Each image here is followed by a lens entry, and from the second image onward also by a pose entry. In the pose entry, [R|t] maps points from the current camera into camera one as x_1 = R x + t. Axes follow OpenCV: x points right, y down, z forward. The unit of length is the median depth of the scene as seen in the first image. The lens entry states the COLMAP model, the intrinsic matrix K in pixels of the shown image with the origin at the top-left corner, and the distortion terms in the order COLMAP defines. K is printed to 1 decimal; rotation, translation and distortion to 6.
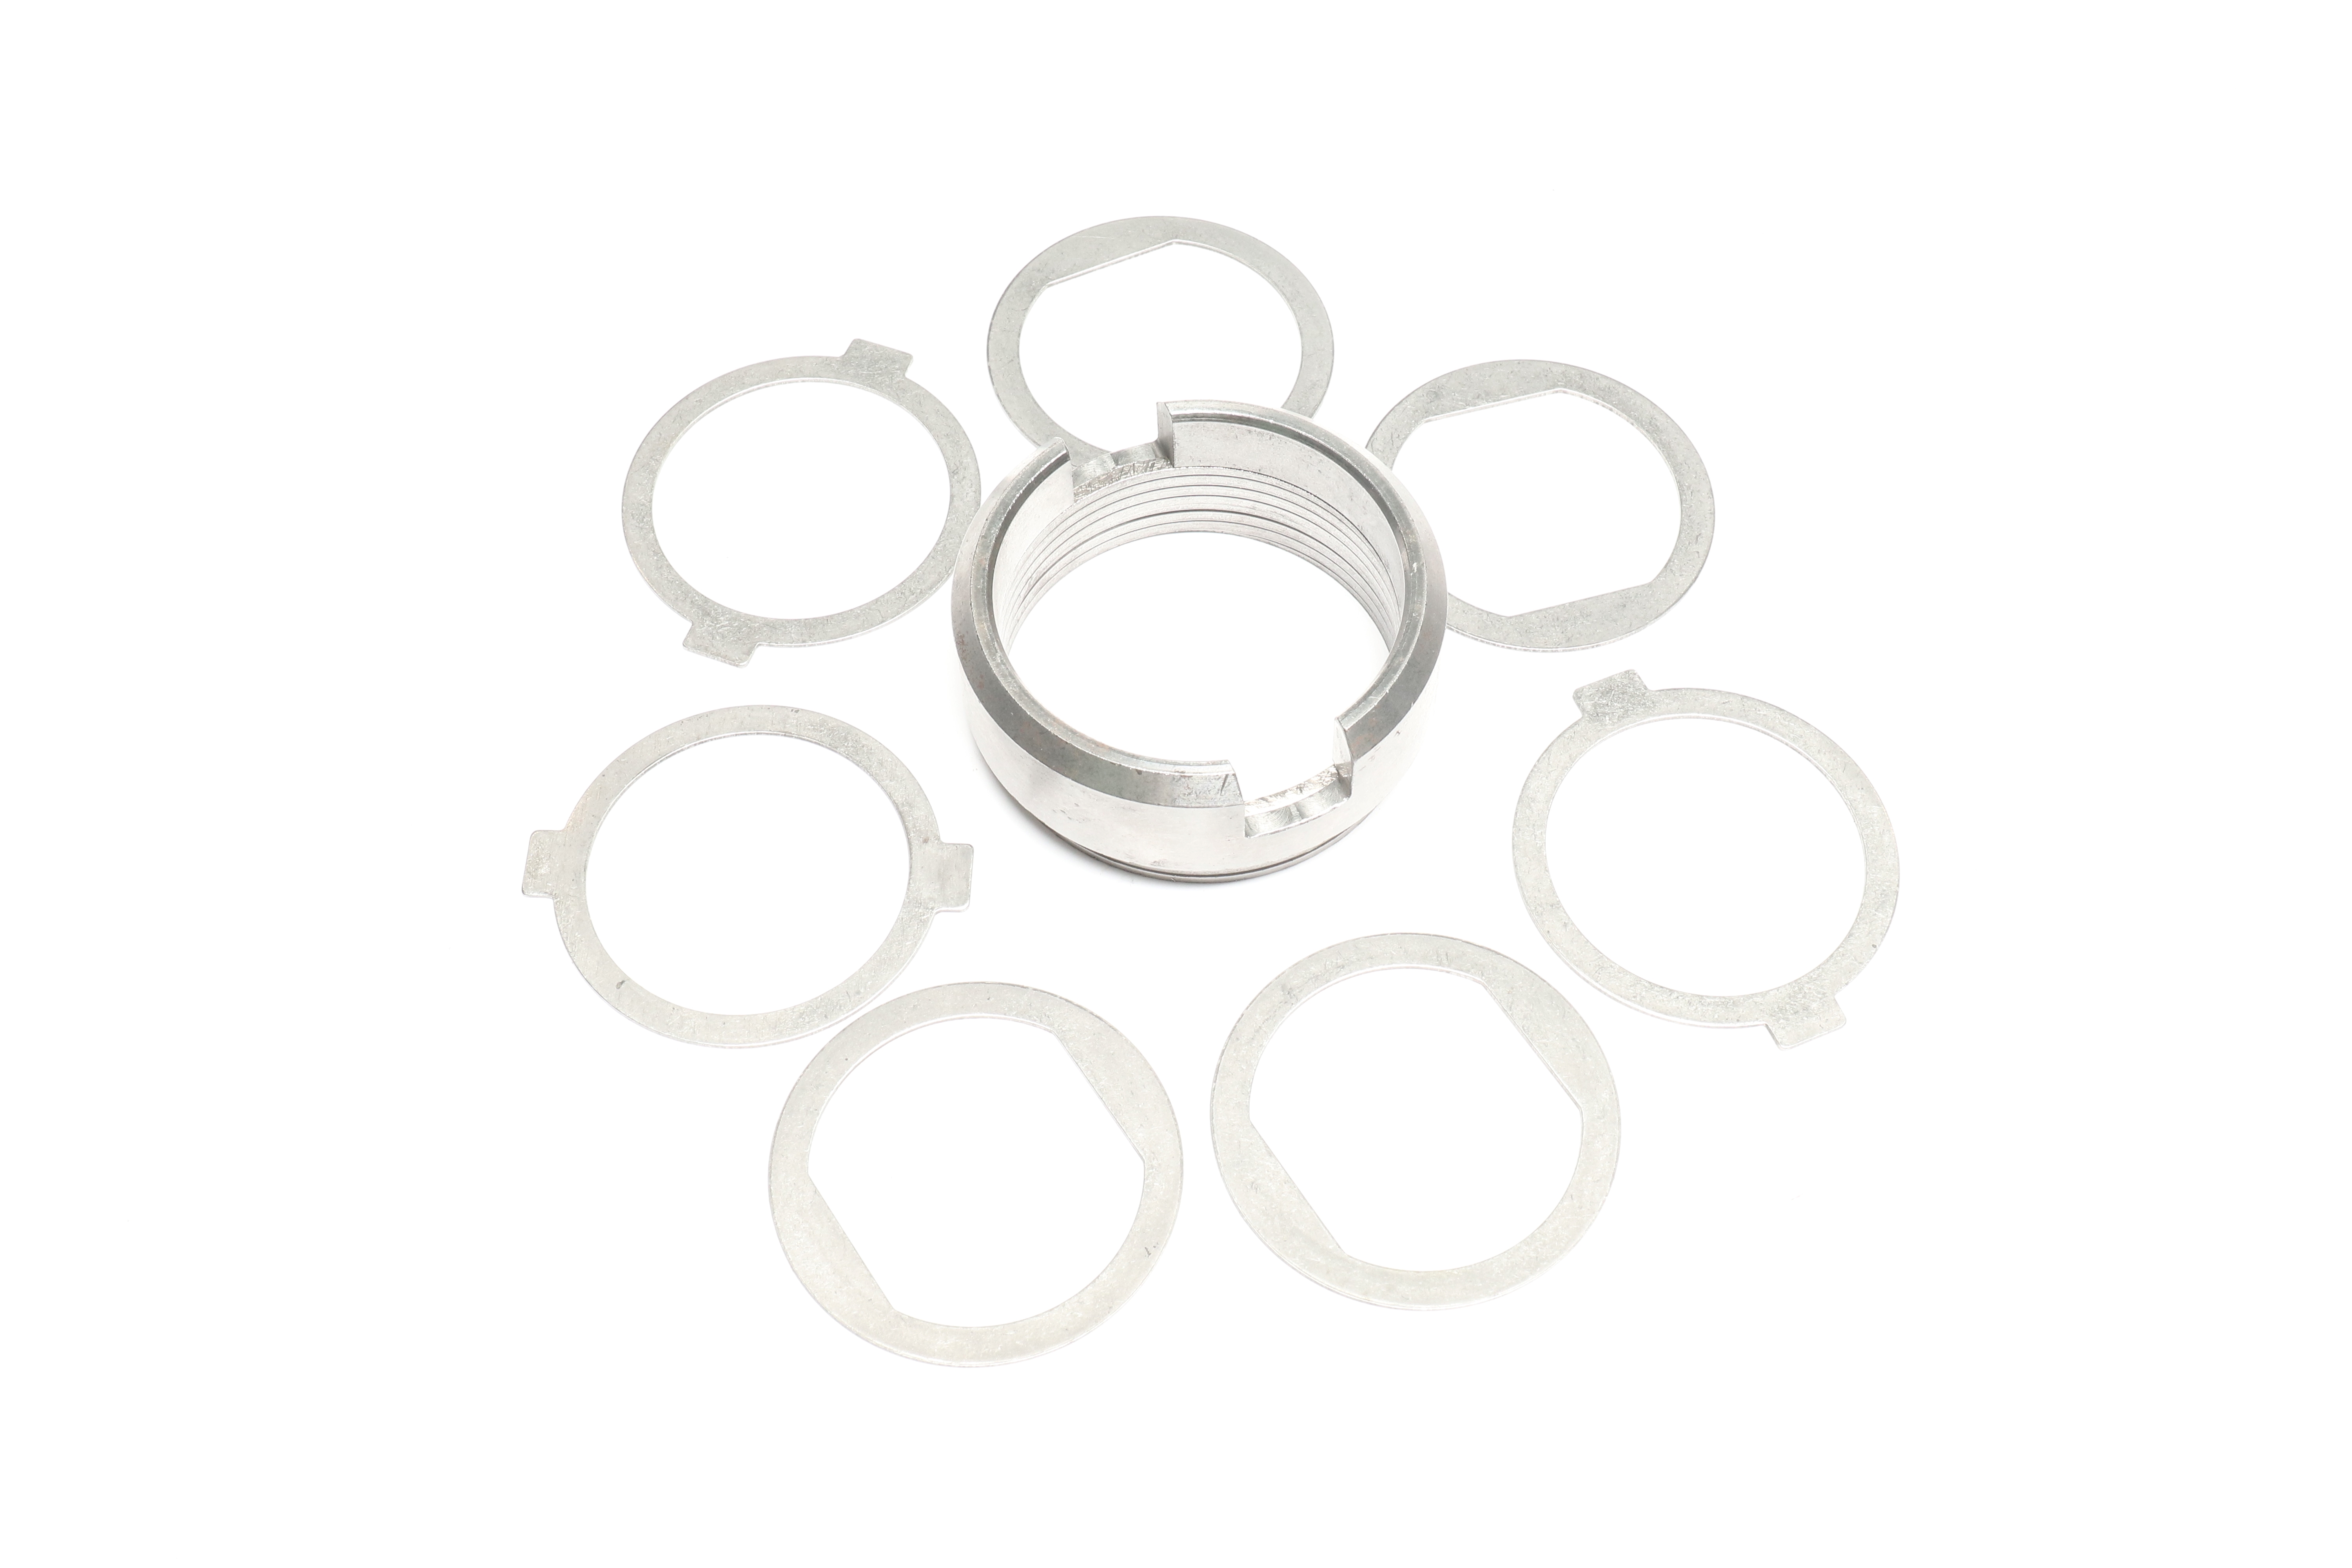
lens RADIAL K [[2915.5, 0, 1169.2], [0, 2915.5, 721.4], [0, 0, 1]] dist [0.002370, -0.000506]
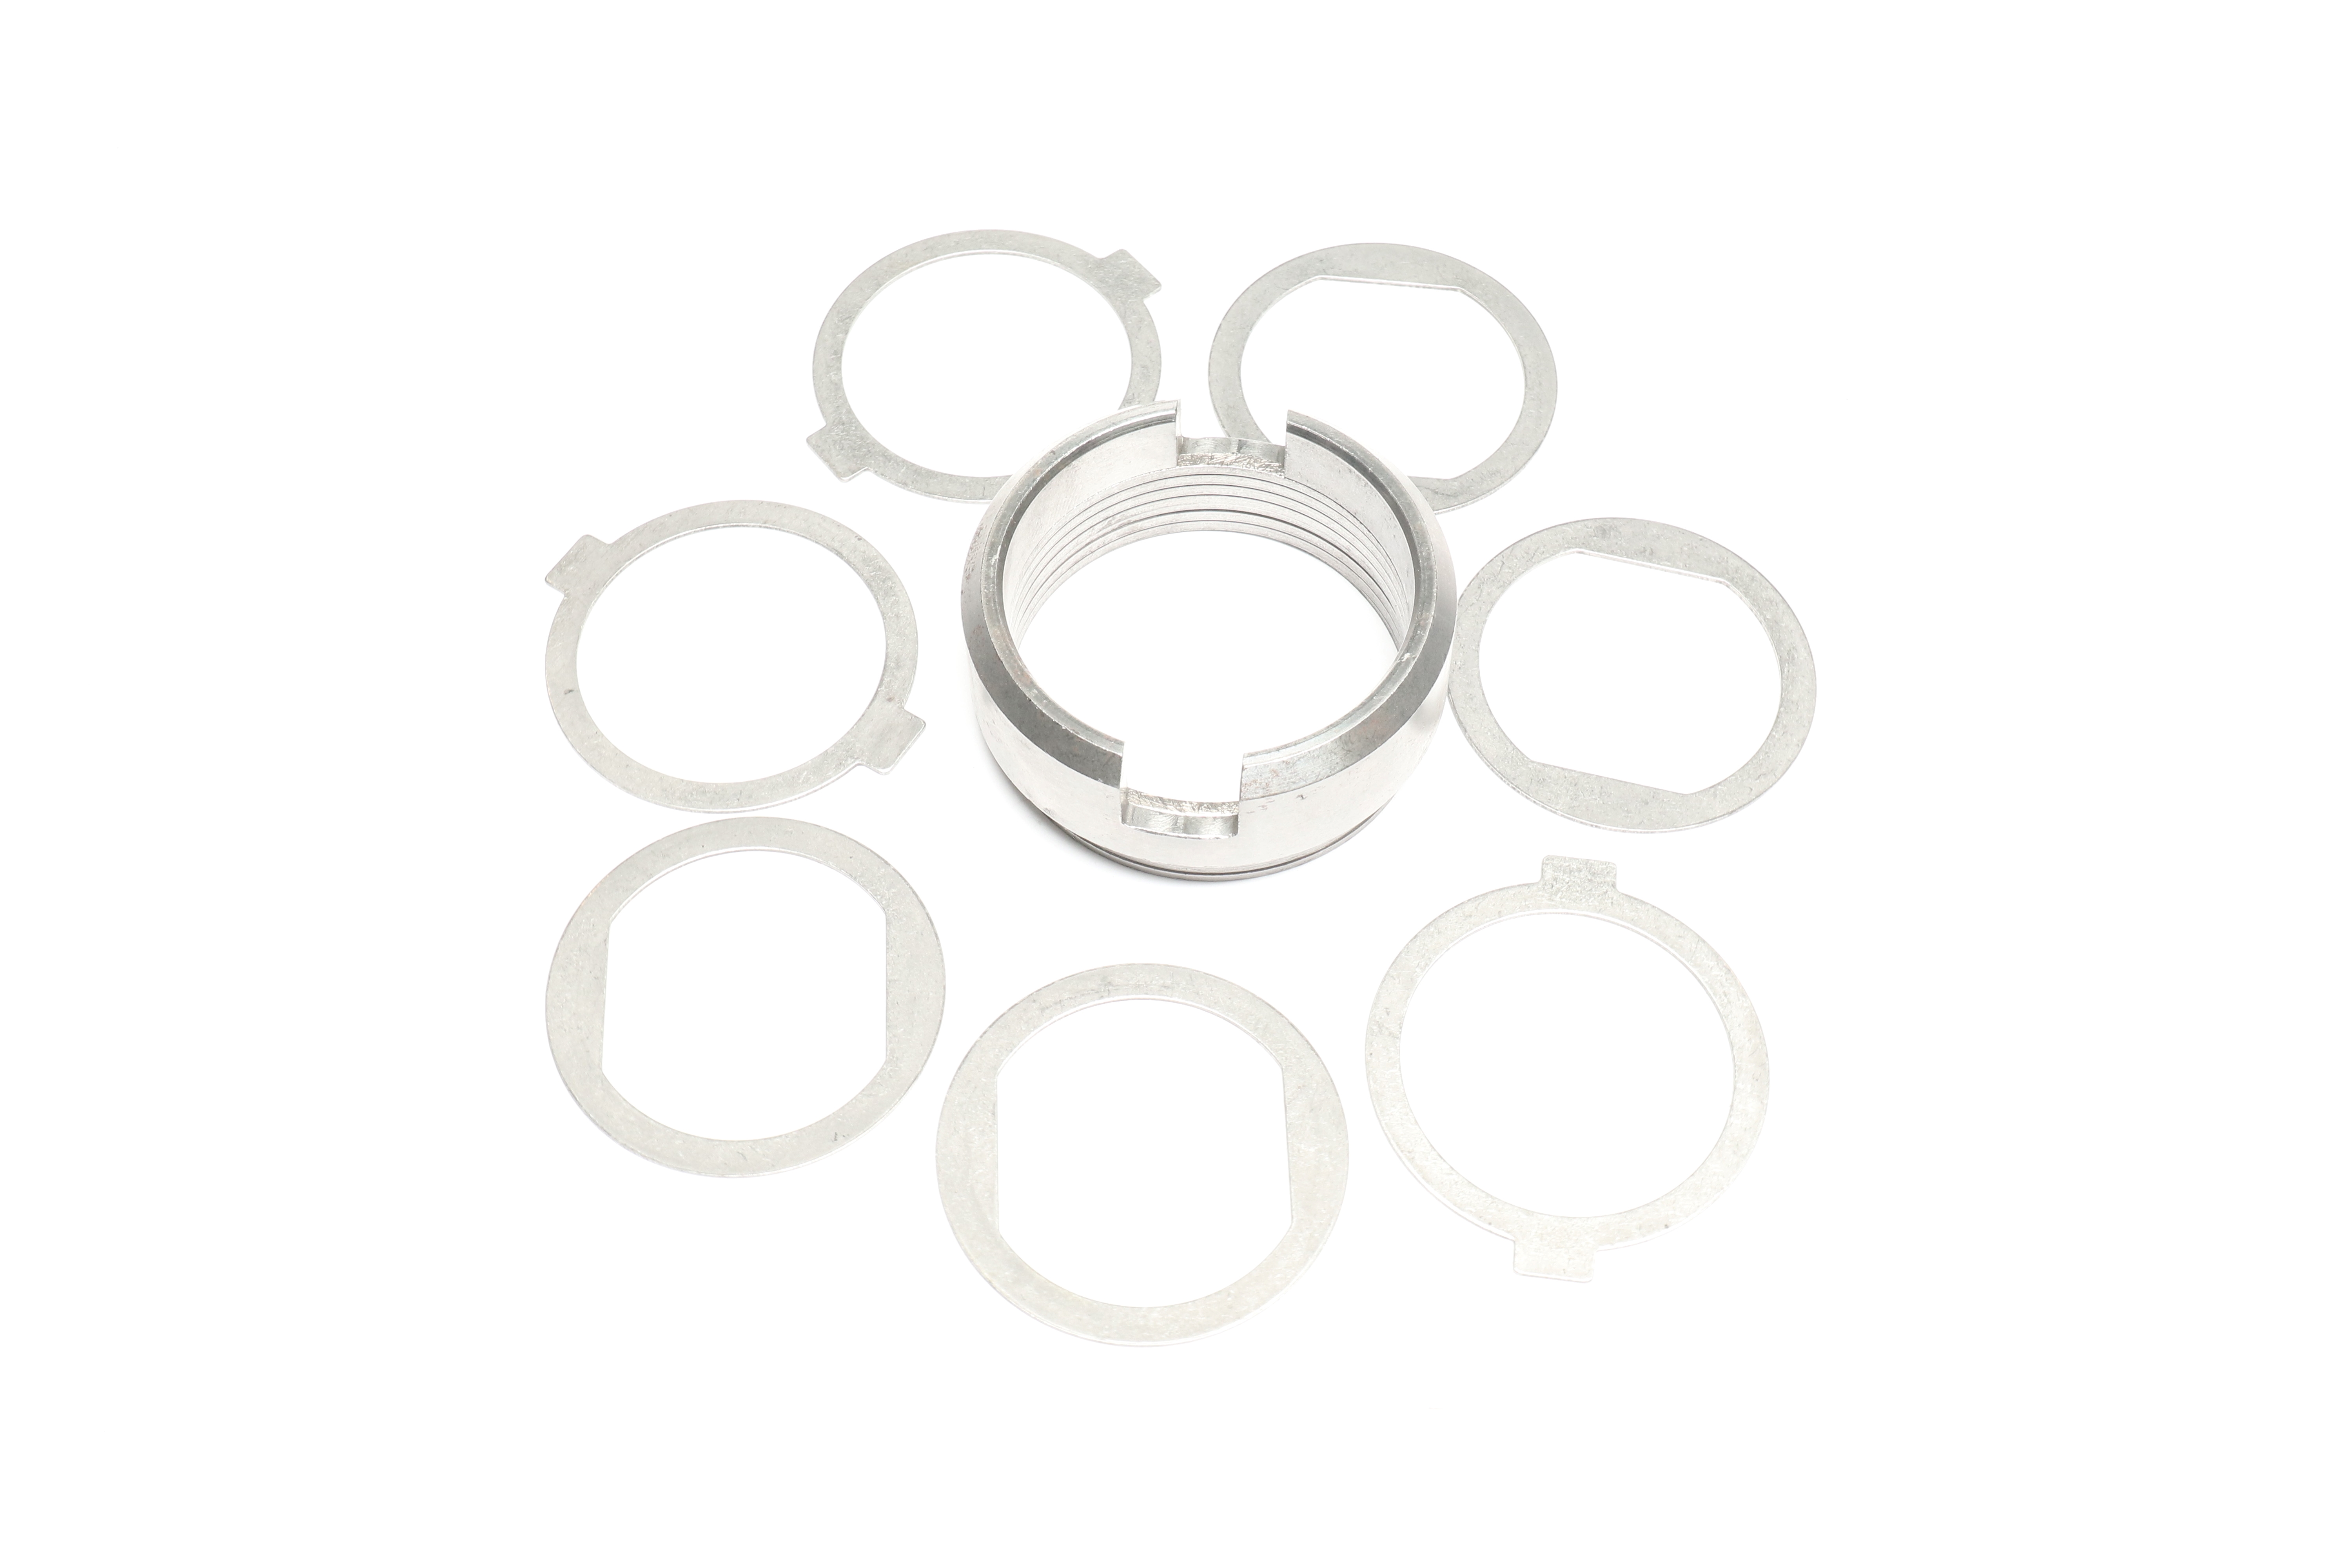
lens RADIAL K [[2915.5, 0, 1169.2], [0, 2915.5, 721.4], [0, 0, 1]] dist [0.002370, -0.000506]
pose [[0.862638, 0.431151, -0.264508, 0.273101], [-0.431704, 0.900070, 0.059213, -0.054832], [0.263605, 0.063110, 0.962564, 0.034430]]
